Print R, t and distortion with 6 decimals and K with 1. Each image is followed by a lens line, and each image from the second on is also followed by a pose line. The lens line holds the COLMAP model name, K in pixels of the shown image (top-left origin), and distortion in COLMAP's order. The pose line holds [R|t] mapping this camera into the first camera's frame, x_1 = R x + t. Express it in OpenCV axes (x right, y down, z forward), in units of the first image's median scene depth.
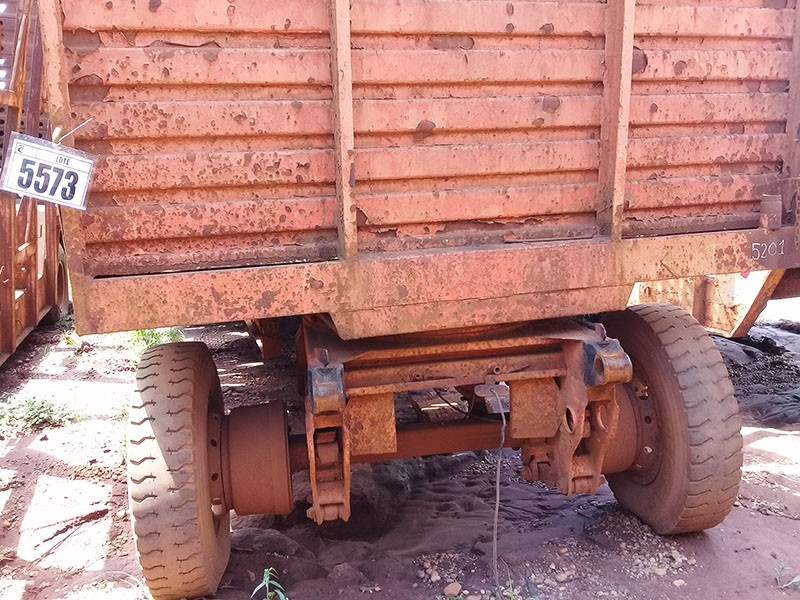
lens RADIAL K [[742.2, 0, 398.6], [0, 742.2, 288.1], [0, 0, 1]] dist [0.095712, -0.203243]
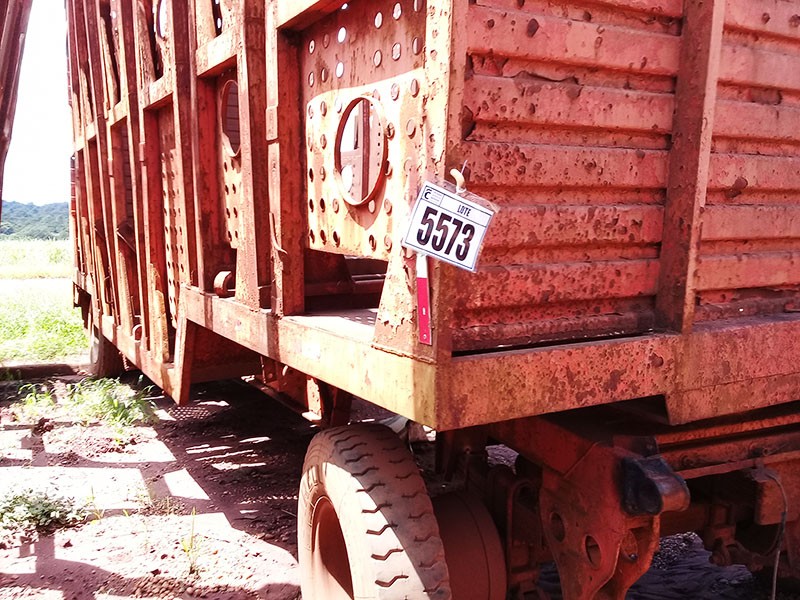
lens RADIAL K [[738.7, 0, 402.7], [0, 738.7, 286.5], [0, 0, 1]] dist [0.103015, -0.201969]
pose [[0.976627, 0.012515, 0.214574, -0.588614], [0.004363, 0.996943, -0.078004, -0.025351], [-0.214895, 0.077117, 0.973588, 0.225498]]
